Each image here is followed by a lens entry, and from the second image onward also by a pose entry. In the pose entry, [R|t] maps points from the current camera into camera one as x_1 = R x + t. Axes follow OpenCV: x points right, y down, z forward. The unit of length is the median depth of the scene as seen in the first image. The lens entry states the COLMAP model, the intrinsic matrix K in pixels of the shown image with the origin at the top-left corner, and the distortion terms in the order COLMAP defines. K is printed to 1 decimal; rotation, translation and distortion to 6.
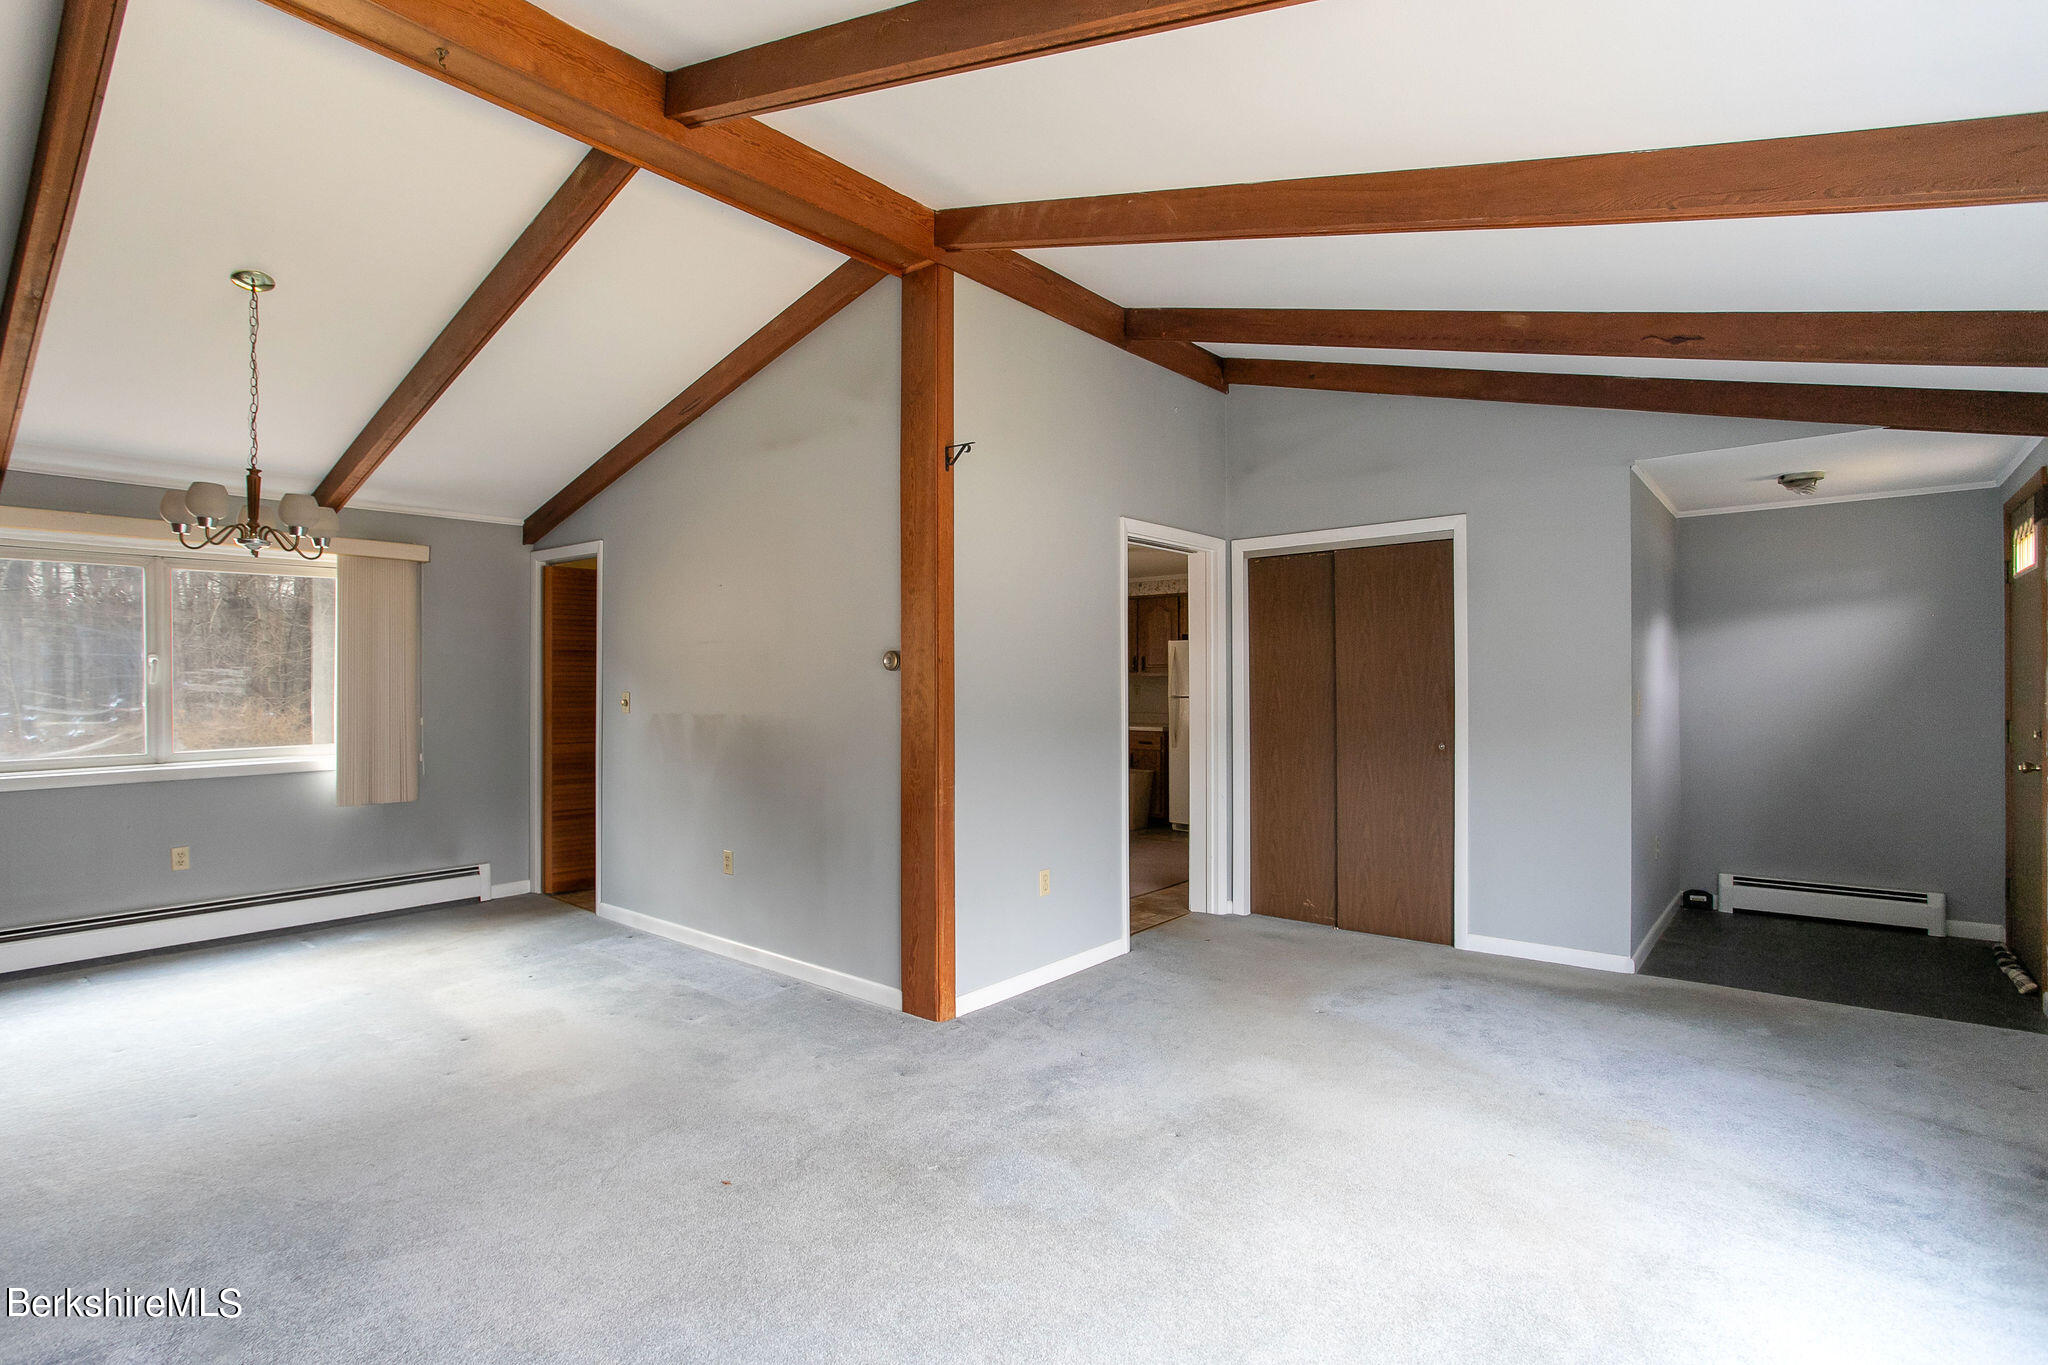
lens RADIAL K [[995.4, 0, 1024.0], [0, 995.4, 682.5], [0, 0, 1]] dist [0.000178, 0.000894]
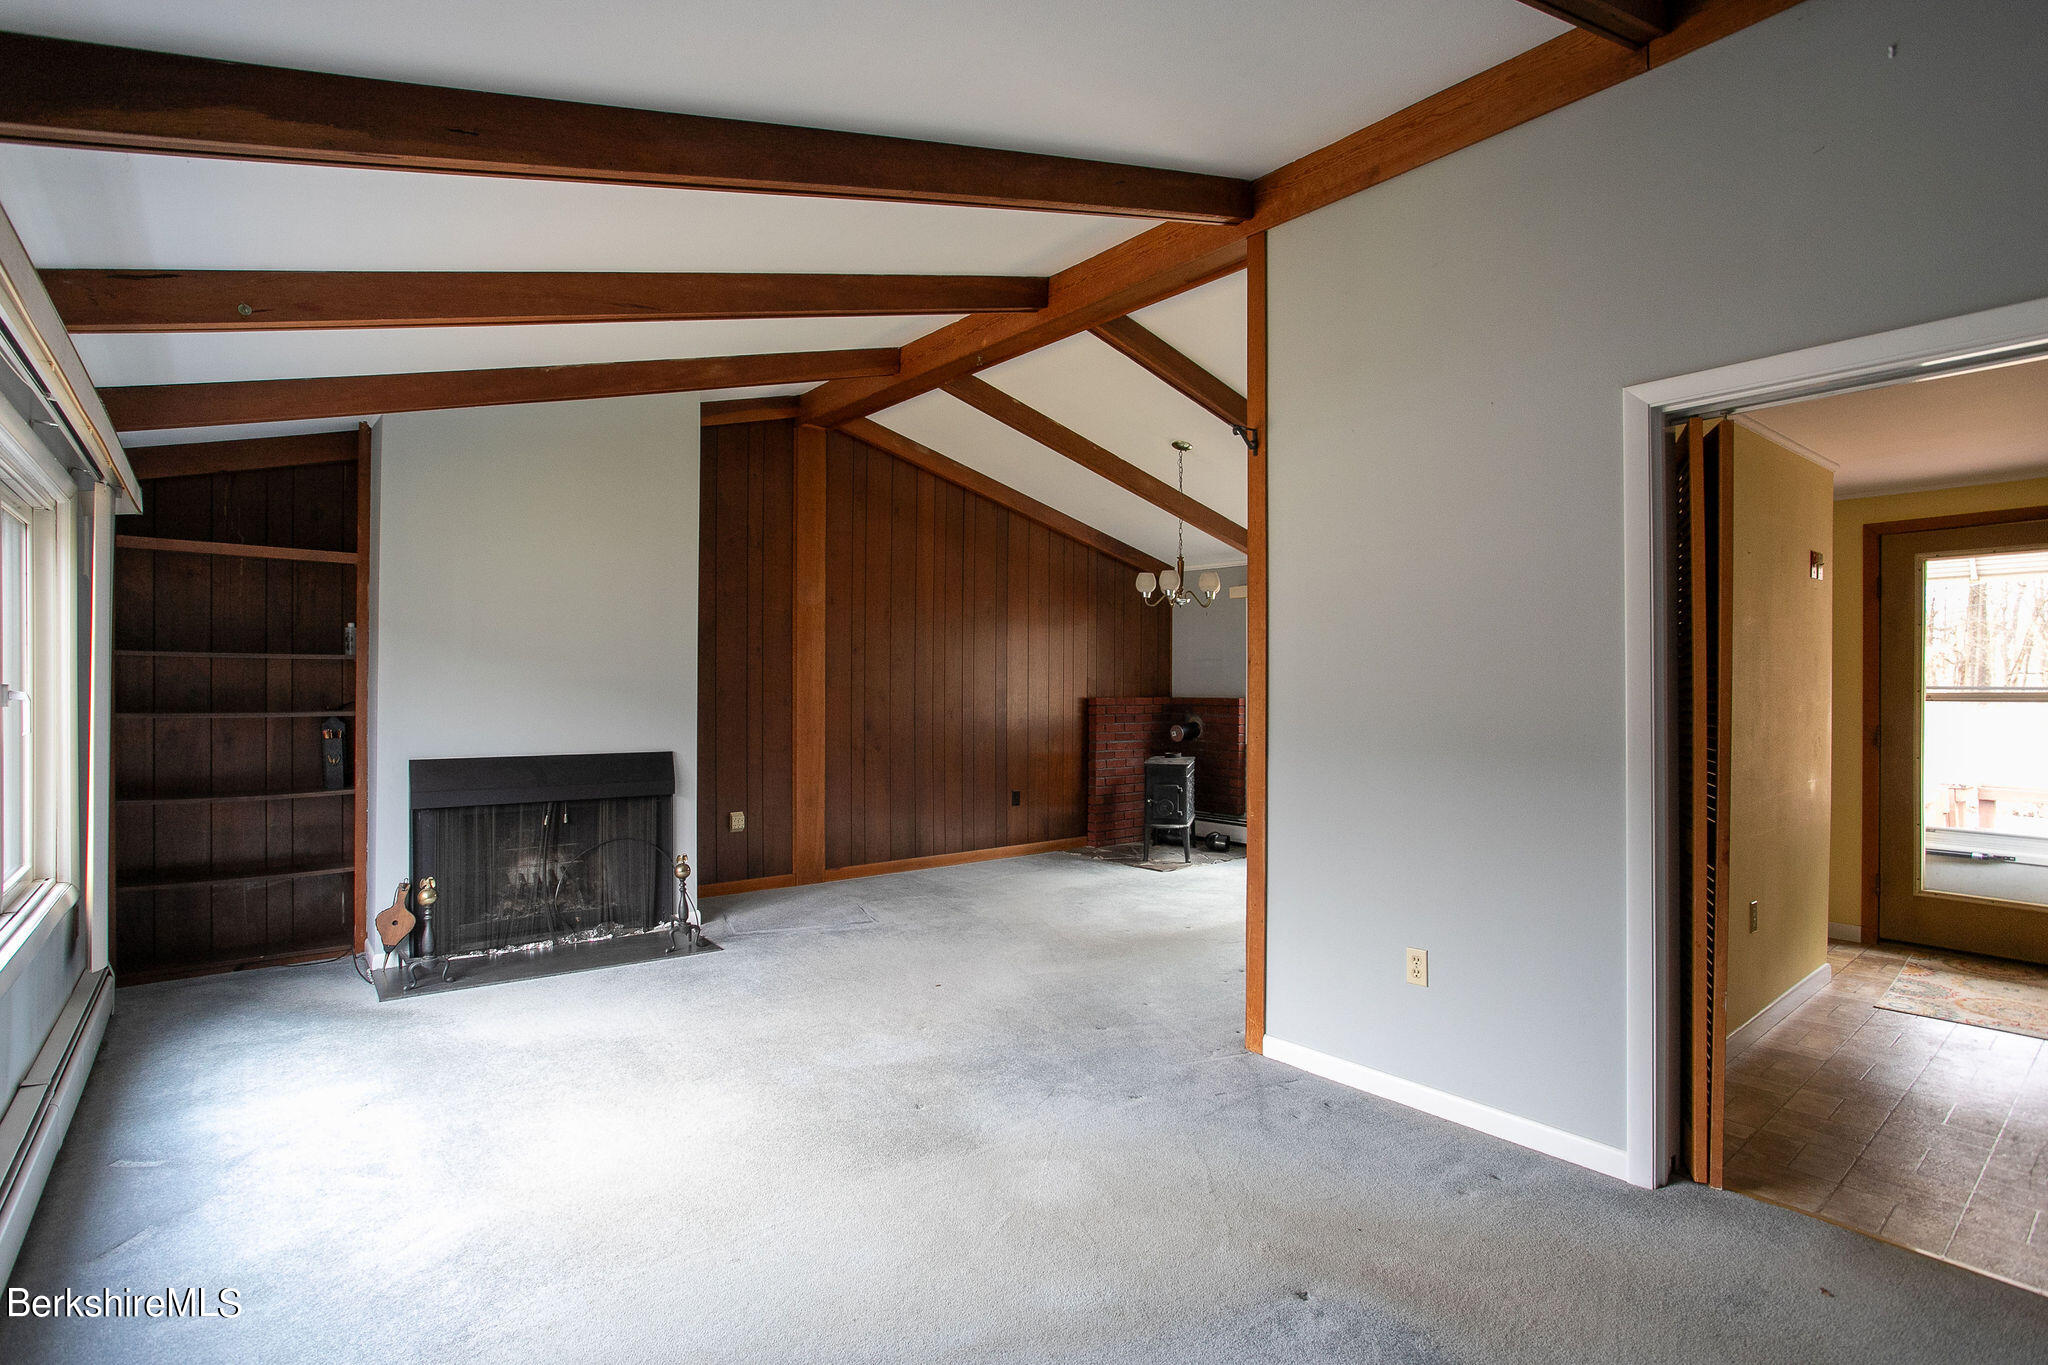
lens RADIAL K [[1007.8, 0, 1000.9], [0, 1007.8, 685.5], [0, 0, 1]] dist [-0.001091, 0.000210]
pose [[-0.204848, 0.000548, -0.978794, 0.677498], [-0.002309, 0.999997, 0.001043, 0.001598], [0.978791, 0.002474, -0.204846, 0.743529]]
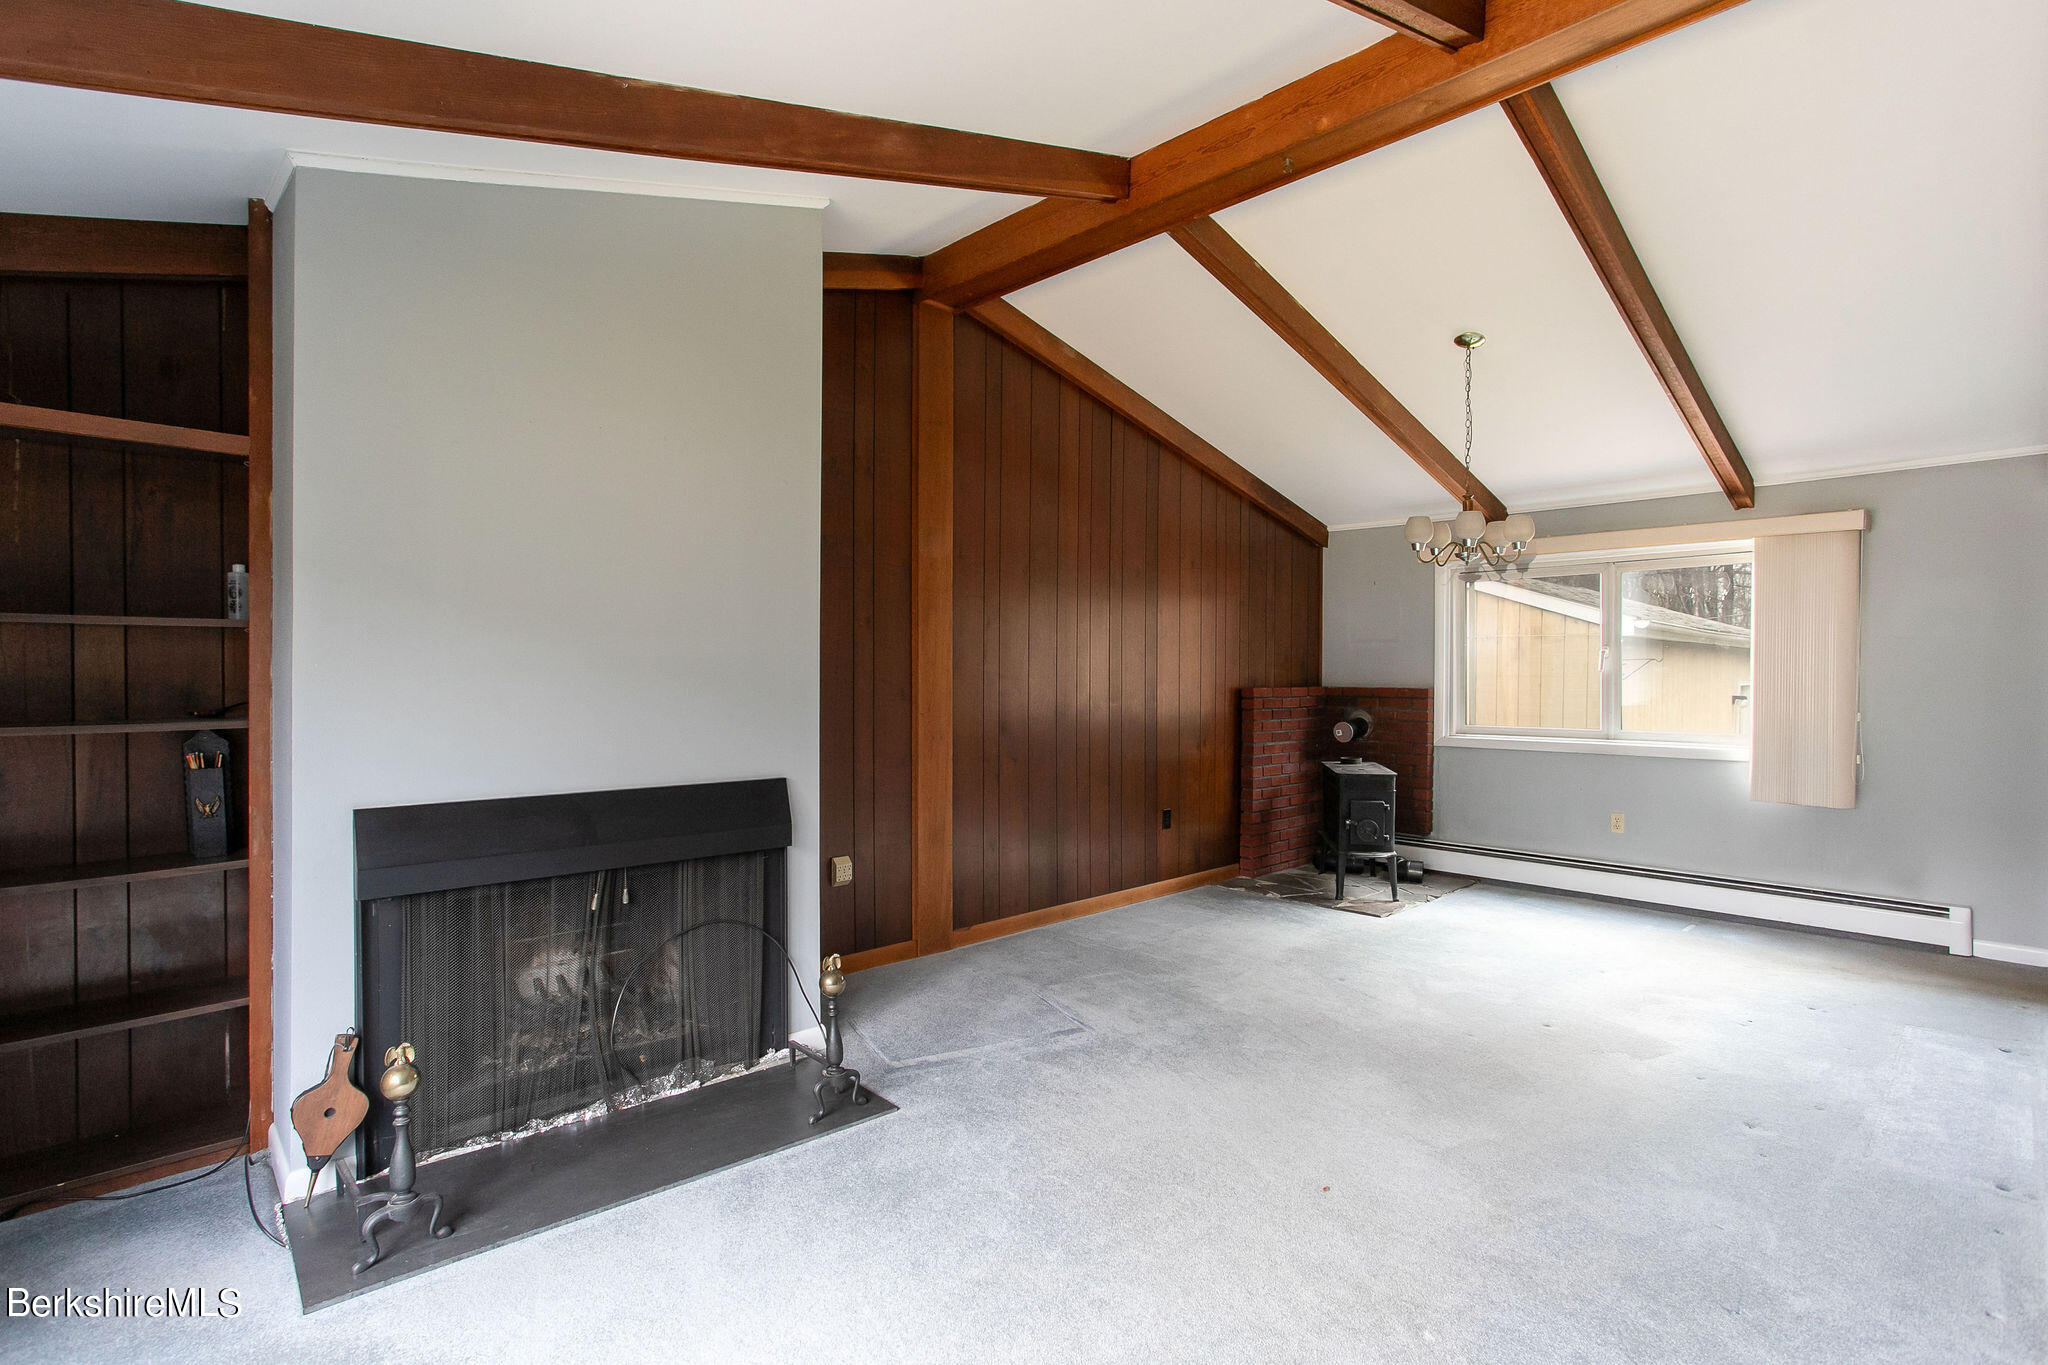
lens RADIAL K [[995.4, 0, 1024.0], [0, 995.4, 682.5], [0, 0, 1]] dist [0.000178, 0.000894]
pose [[-0.112536, 0.012293, -0.993572, 0.372922], [-0.002900, 0.999915, 0.012700, 0.000712], [0.993643, 0.004311, -0.112490, 0.443481]]
